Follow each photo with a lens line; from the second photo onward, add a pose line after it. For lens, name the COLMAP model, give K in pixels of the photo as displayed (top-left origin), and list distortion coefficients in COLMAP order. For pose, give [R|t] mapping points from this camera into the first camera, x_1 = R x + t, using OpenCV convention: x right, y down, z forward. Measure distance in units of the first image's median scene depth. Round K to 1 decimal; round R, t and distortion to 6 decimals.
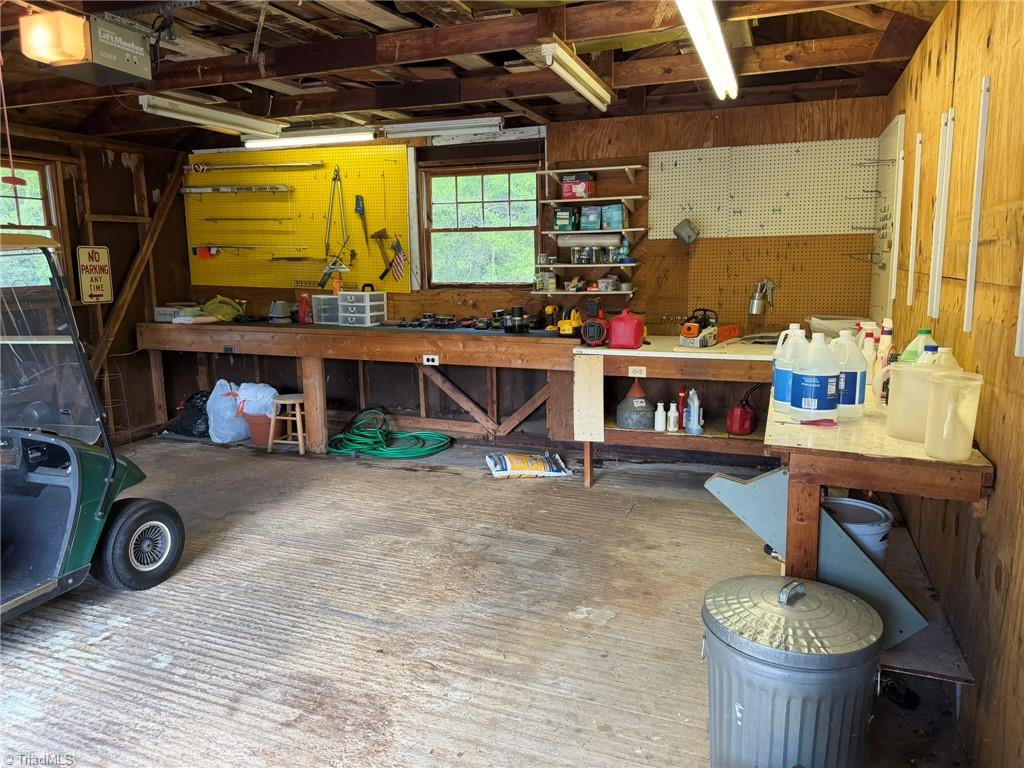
lens RADIAL K [[723.7, 0, 513.5], [0, 723.7, 387.4], [0, 0, 1]] dist [0.075251, -0.000329]
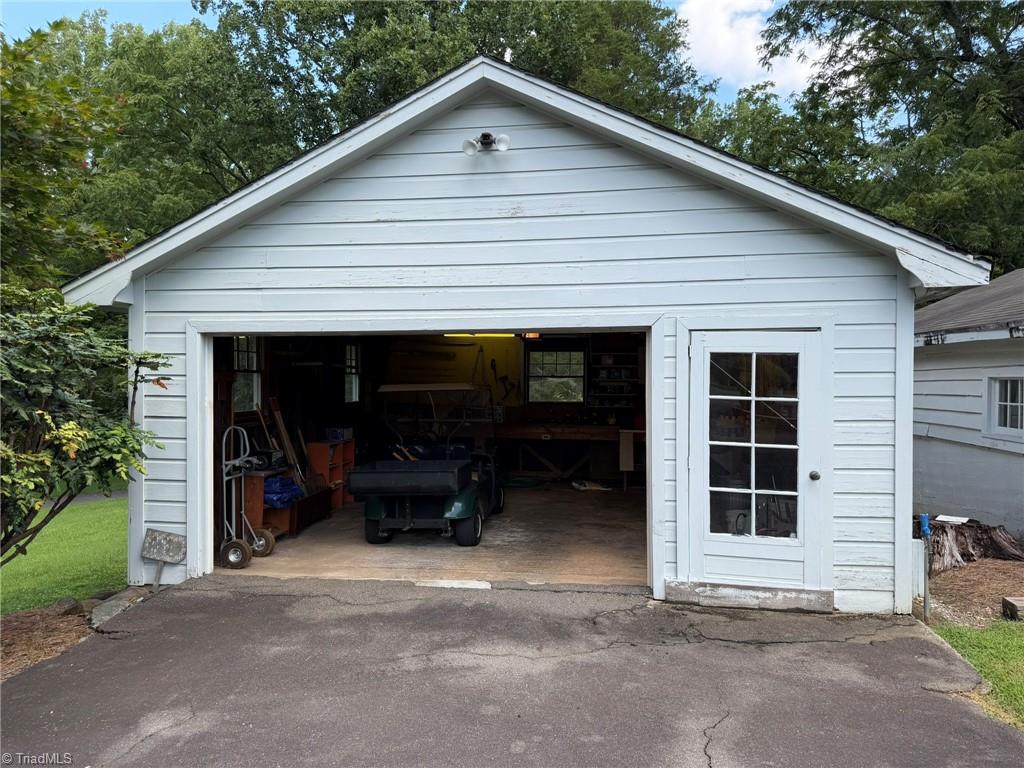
lens RADIAL K [[723.7, 0, 511.5], [0, 723.7, 383.4], [0, 0, 1]] dist [0.075251, -0.000329]
pose [[0.977242, 0.010480, 0.211870, -0.589751], [0.024614, 0.986430, -0.162327, 0.131850], [-0.210696, 0.163848, 0.963722, -0.941863]]
